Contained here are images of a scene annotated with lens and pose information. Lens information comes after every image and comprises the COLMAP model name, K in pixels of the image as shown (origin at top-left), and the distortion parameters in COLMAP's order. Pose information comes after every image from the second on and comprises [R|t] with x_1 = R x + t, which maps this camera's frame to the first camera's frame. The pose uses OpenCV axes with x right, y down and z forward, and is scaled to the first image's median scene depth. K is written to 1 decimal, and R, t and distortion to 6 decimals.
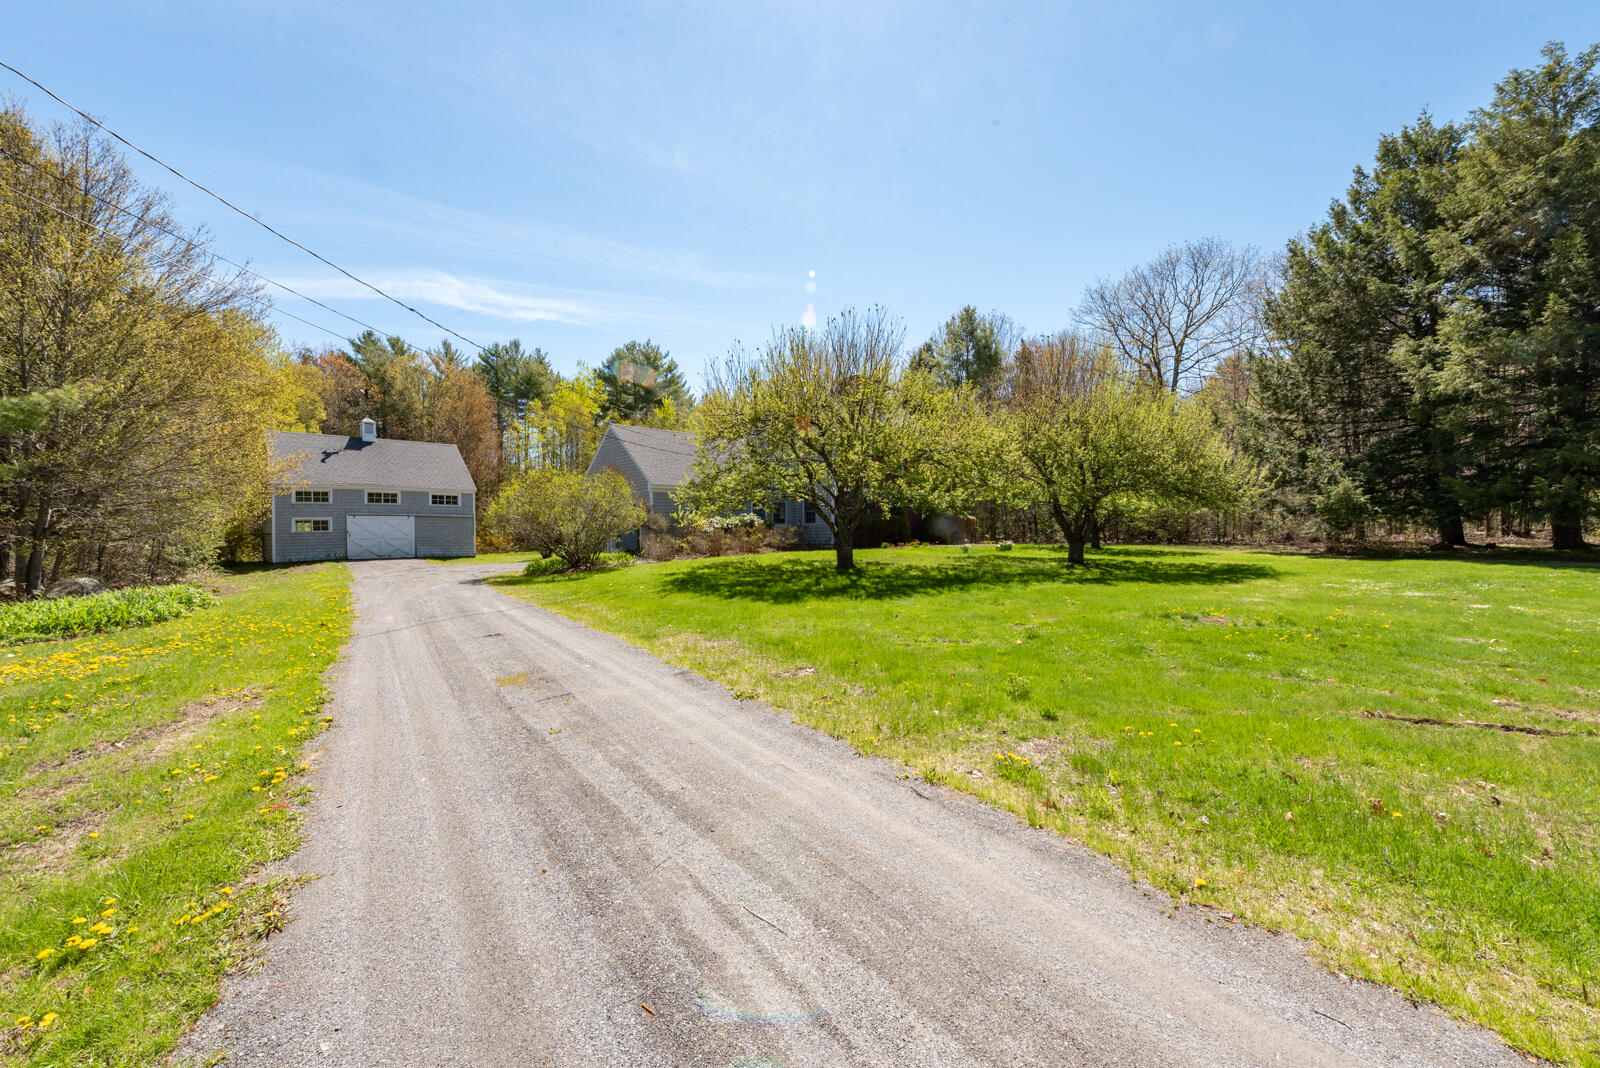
lens RADIAL K [[624.5, 0, 795.0], [0, 624.5, 534.9], [0, 0, 1]] dist [0.007337, -0.001971]
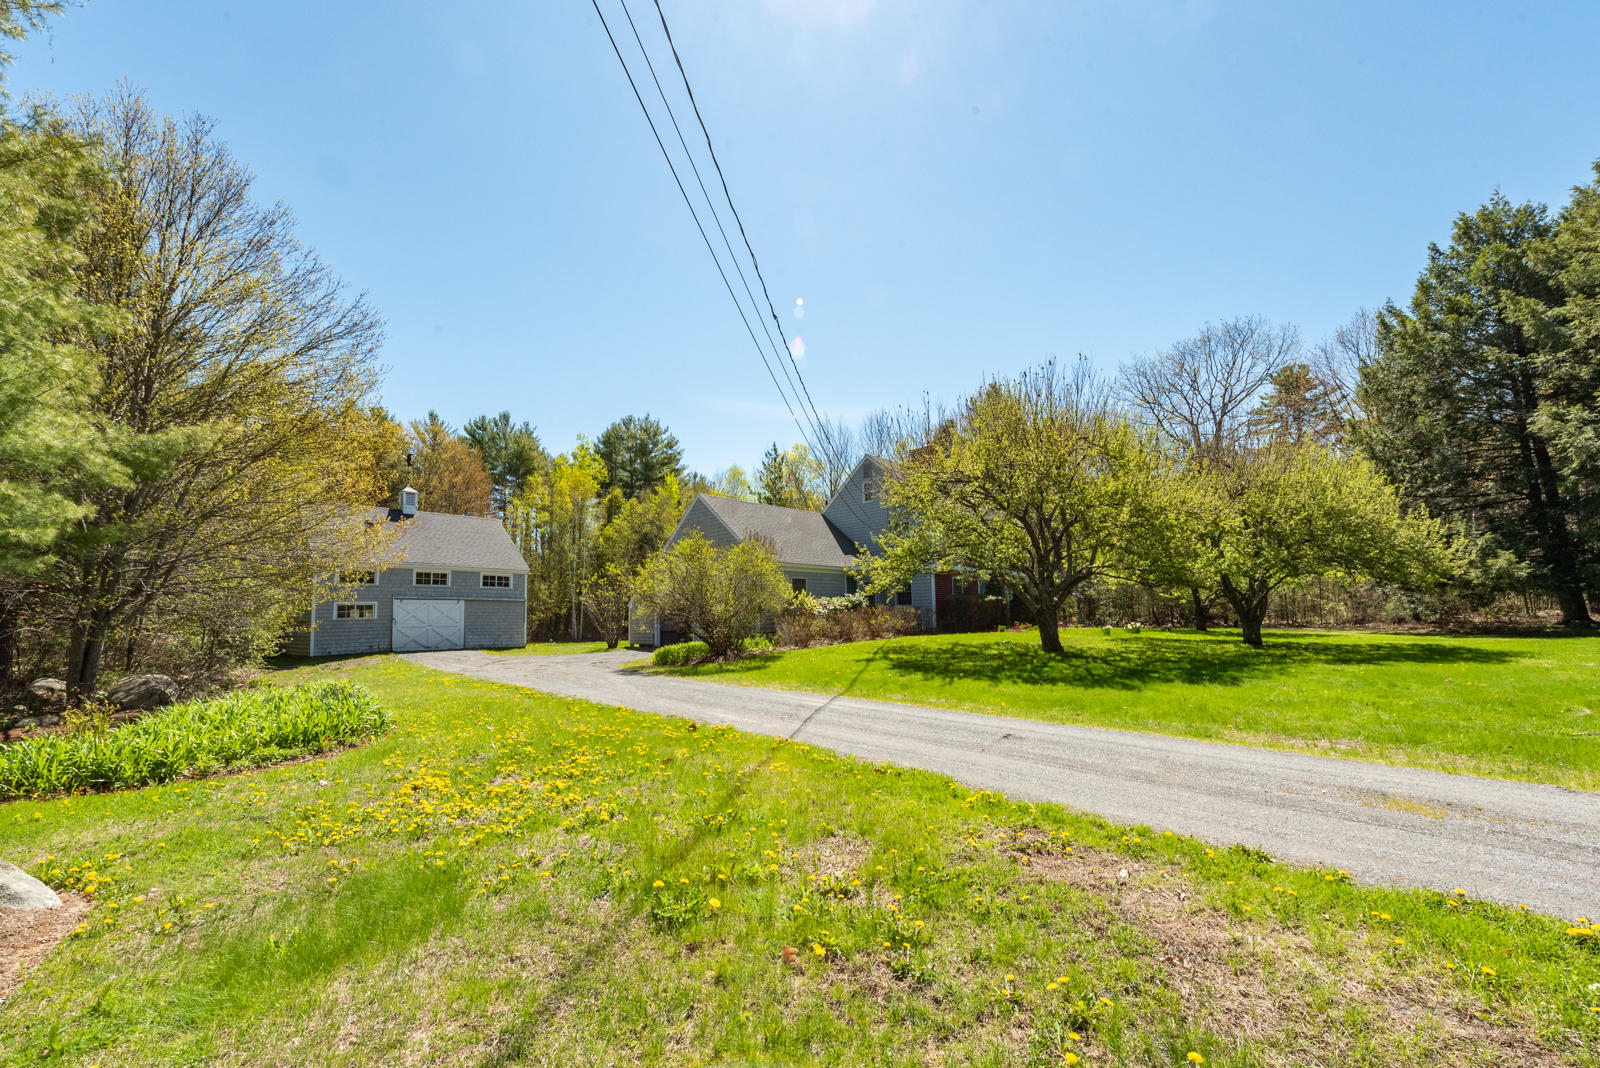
lens RADIAL K [[662.3, 0, 793.4], [0, 662.3, 567.3], [0, 0, 1]] dist [-0.000083, -0.000151]
pose [[0.998025, -0.004734, 0.062632, -0.193993], [0.010165, 0.996185, -0.086673, 0.007505], [-0.061983, 0.087138, 0.994266, 0.062407]]
